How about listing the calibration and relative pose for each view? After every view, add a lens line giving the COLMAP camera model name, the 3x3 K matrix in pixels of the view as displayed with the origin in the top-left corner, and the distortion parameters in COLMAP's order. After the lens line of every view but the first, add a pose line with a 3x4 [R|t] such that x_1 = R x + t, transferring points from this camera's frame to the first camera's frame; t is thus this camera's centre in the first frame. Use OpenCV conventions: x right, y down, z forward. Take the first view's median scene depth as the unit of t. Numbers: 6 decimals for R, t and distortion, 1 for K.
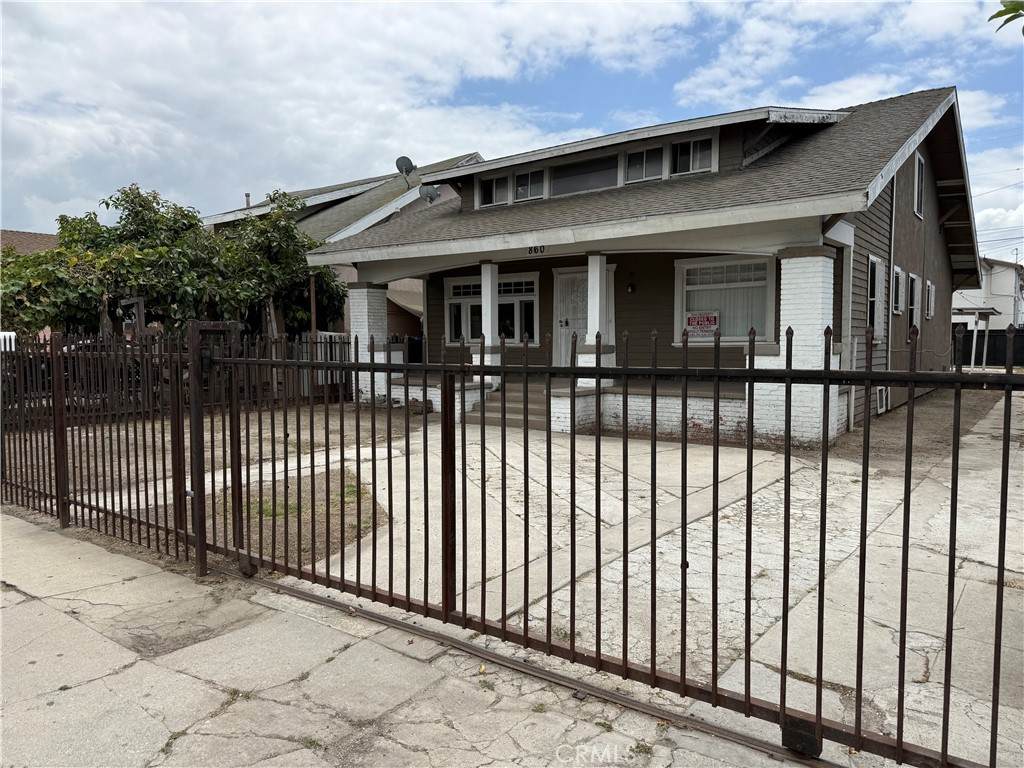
lens RADIAL K [[711.1, 0, 512.0], [0, 711.1, 384.0], [0, 0, 1]] dist [0.003469, 0.001650]
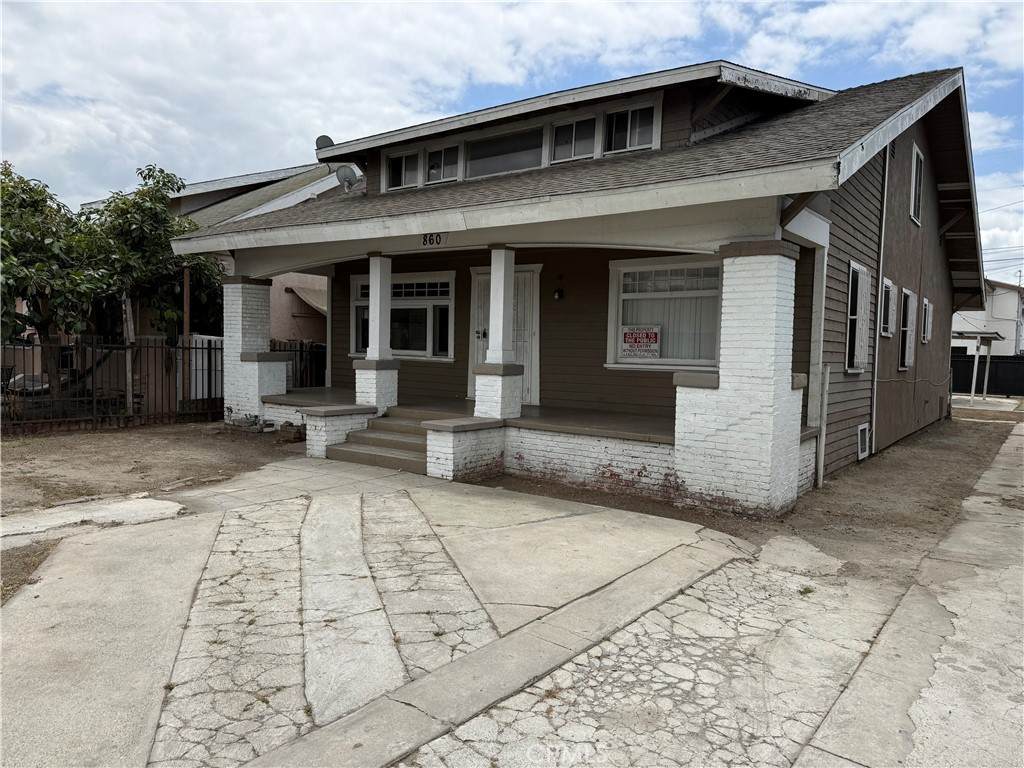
lens RADIAL K [[718.4, 0, 512.0], [0, 718.4, 384.0], [0, 0, 1]] dist [-0.004492, -0.007873]
pose [[0.999477, 0.032012, 0.004659, 0.105681], [-0.031956, 0.999421, -0.011673, -0.019850], [-0.005030, 0.011518, 0.999921, 0.172793]]
